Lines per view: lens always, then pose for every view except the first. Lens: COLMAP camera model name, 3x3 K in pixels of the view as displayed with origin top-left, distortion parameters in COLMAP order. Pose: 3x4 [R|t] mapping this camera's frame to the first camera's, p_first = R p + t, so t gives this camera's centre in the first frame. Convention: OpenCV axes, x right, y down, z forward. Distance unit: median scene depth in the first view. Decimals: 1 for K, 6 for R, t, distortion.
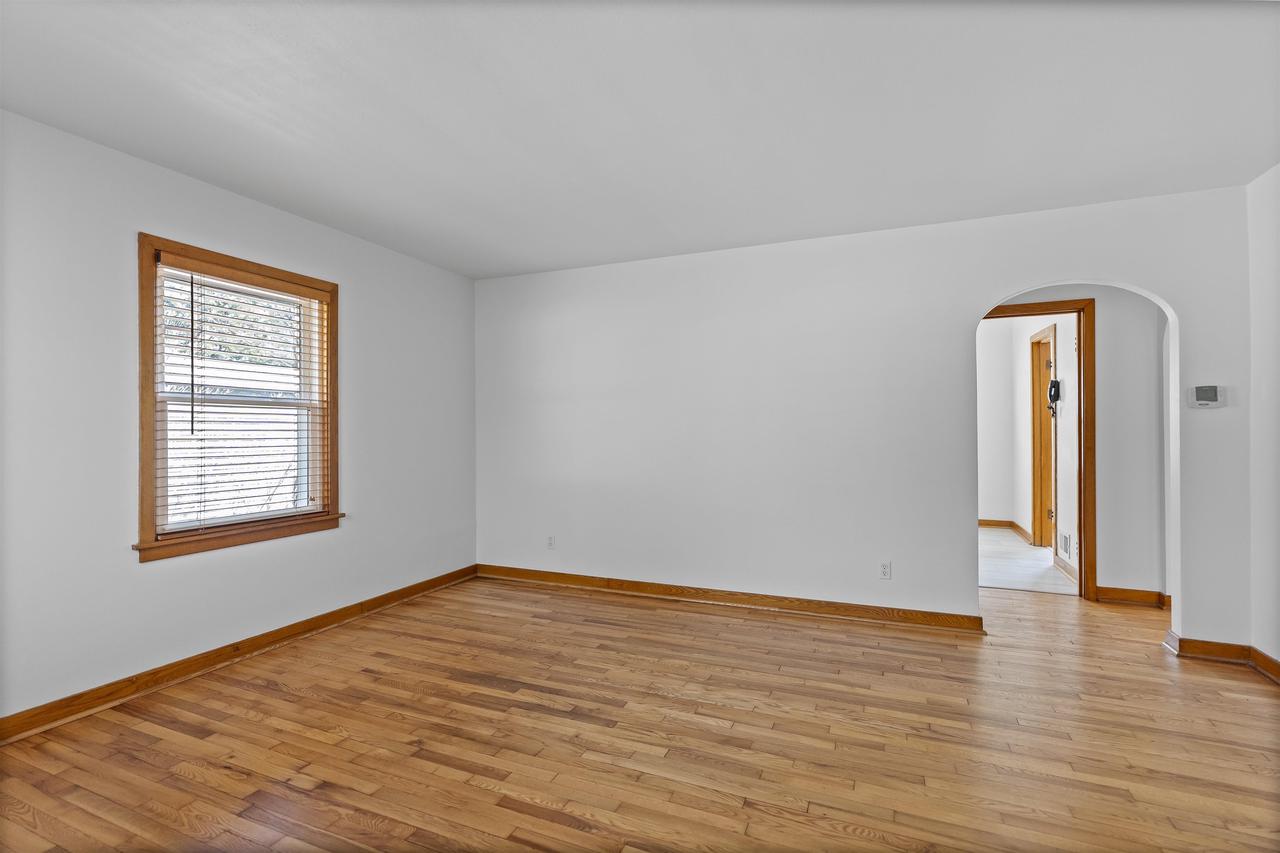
lens RADIAL K [[585.1, 0, 642.4], [0, 585.1, 438.8], [0, 0, 1]] dist [-0.002685, 0.000254]
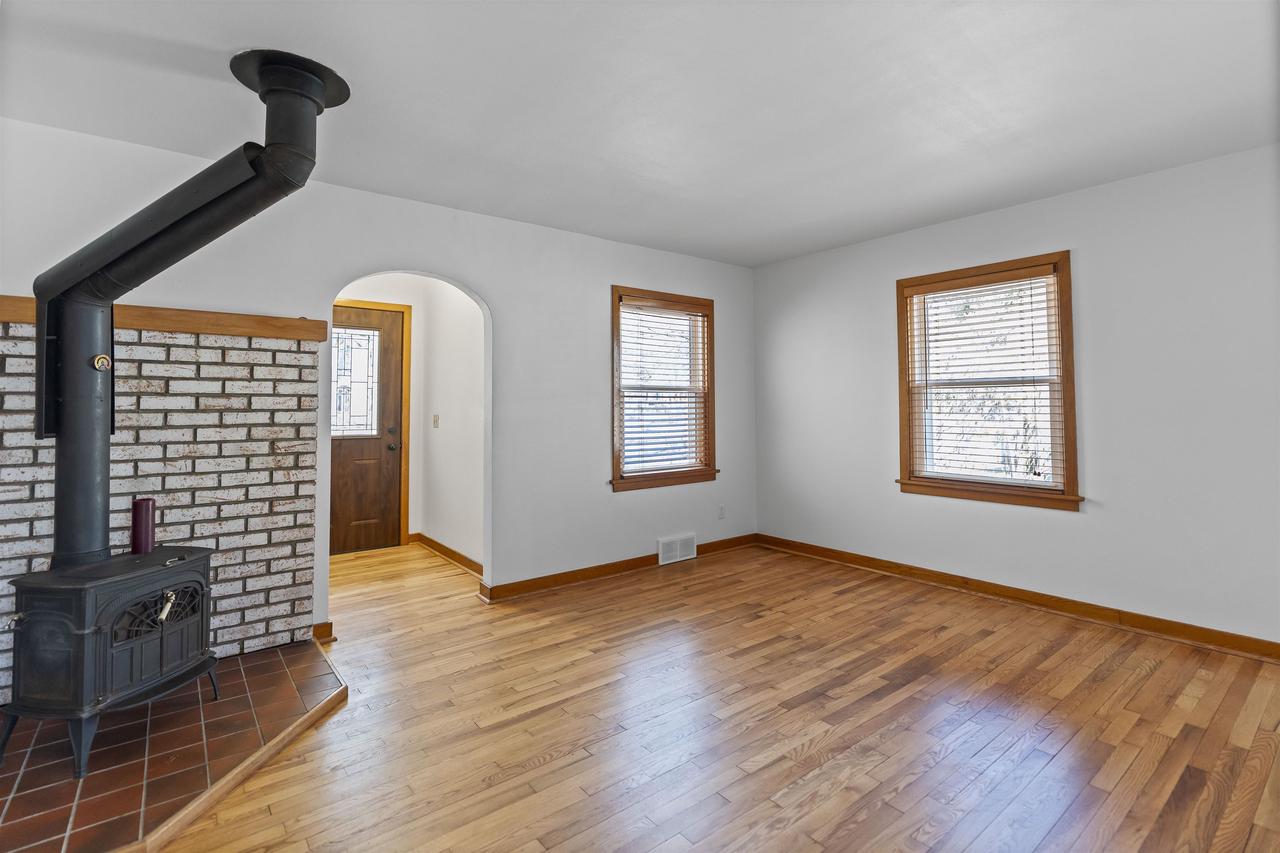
lens RADIAL K [[585.1, 0, 622.3], [0, 585.1, 387.2], [0, 0, 1]] dist [-0.002685, 0.000254]
pose [[-0.496684, -0.022241, -0.867646, 0.774083], [-0.003517, 0.999715, -0.023613, -0.023669], [0.867924, -0.008677, -0.496621, 1.014525]]
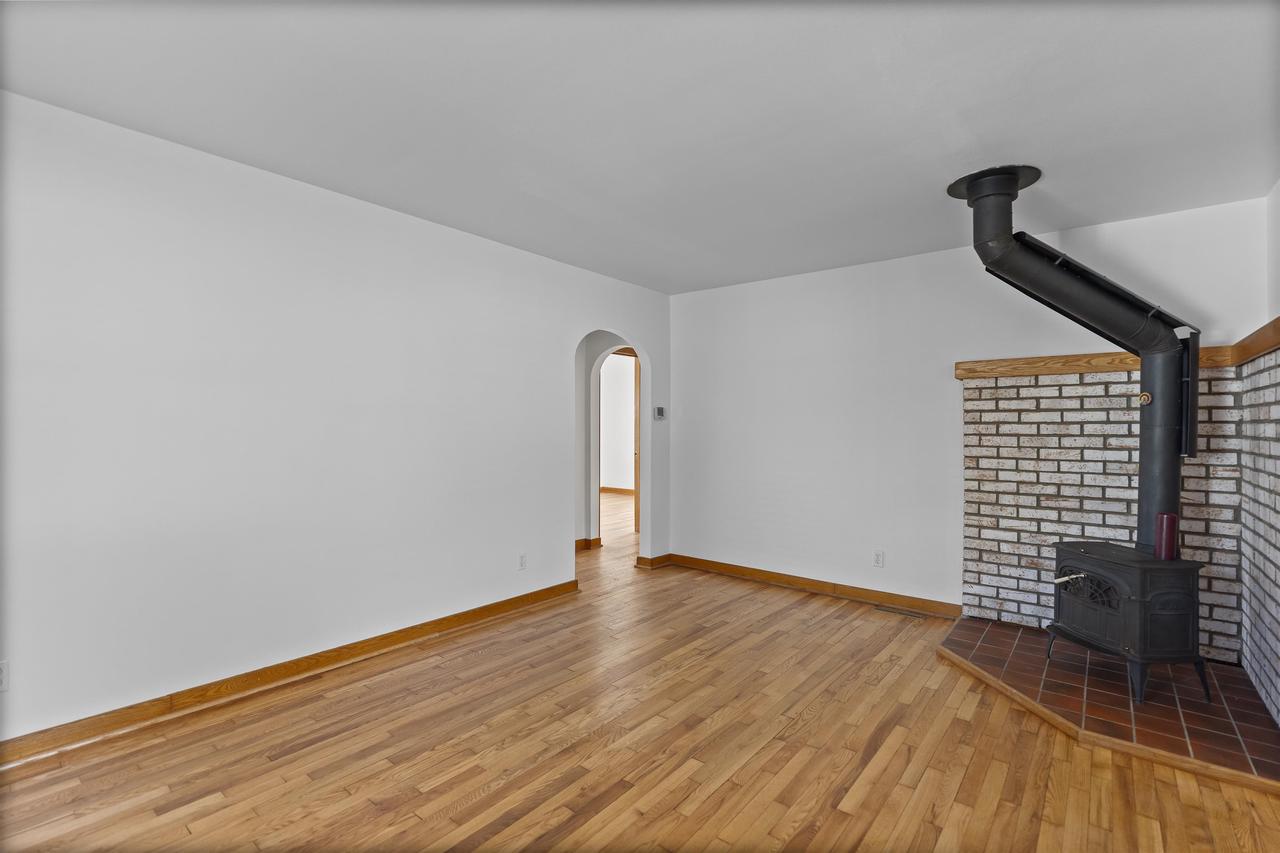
lens RADIAL K [[585.1, 0, 633.8], [0, 585.1, 427.2], [0, 0, 1]] dist [-0.002685, 0.000254]
pose [[0.272139, 0.004979, 0.962245, -0.700227], [0.004080, 0.999972, -0.006328, -0.019706], [-0.962249, 0.005649, 0.272111, 0.609596]]
